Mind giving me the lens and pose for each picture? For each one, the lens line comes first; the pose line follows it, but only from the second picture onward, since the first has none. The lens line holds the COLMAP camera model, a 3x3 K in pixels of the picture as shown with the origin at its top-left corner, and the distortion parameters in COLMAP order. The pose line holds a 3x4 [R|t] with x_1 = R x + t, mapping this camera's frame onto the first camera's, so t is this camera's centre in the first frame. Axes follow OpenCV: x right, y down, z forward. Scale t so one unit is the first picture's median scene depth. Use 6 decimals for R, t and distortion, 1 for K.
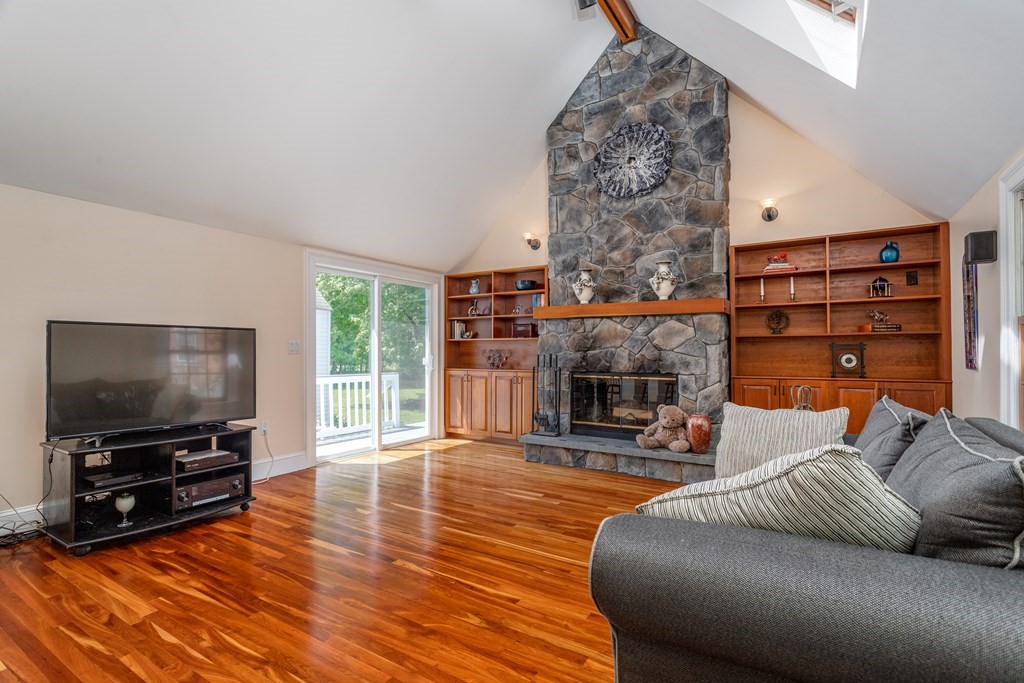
lens RADIAL K [[491.5, 0, 512.0], [0, 491.5, 341.5], [0, 0, 1]] dist [0.001678, 0.000410]
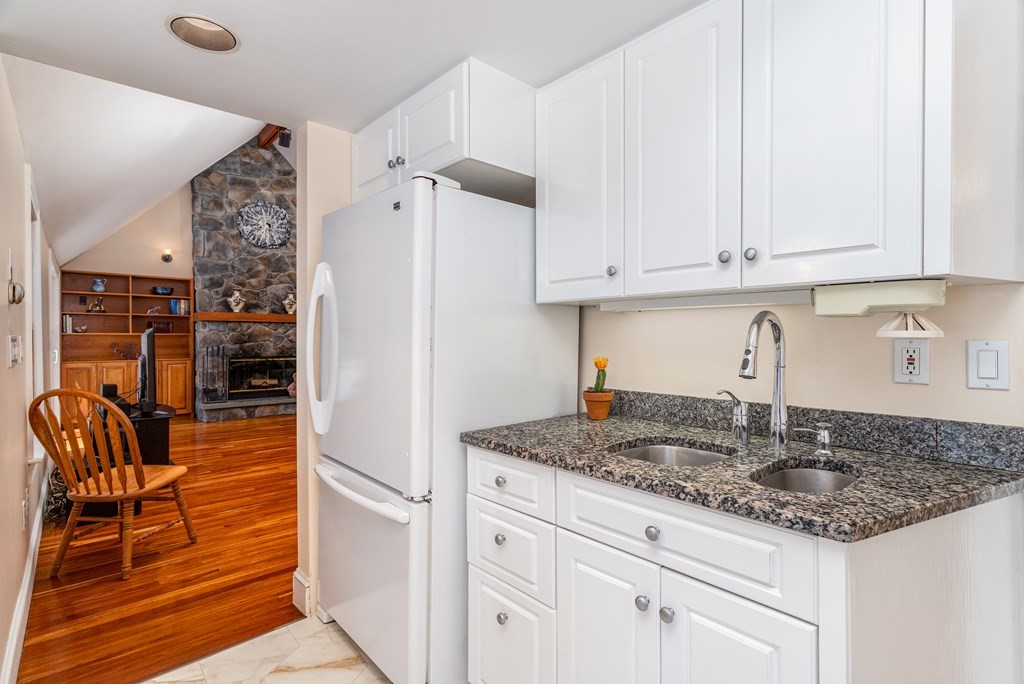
lens RADIAL K [[491.5, 0, 512.0], [0, 491.5, 342.0], [0, 0, 1]] dist [0.001678, 0.000410]
pose [[0.262239, -0.004016, 0.964995, -1.098356], [-0.012747, 0.999890, 0.007625, -0.007524], [-0.964919, -0.014301, 0.262159, -0.201038]]
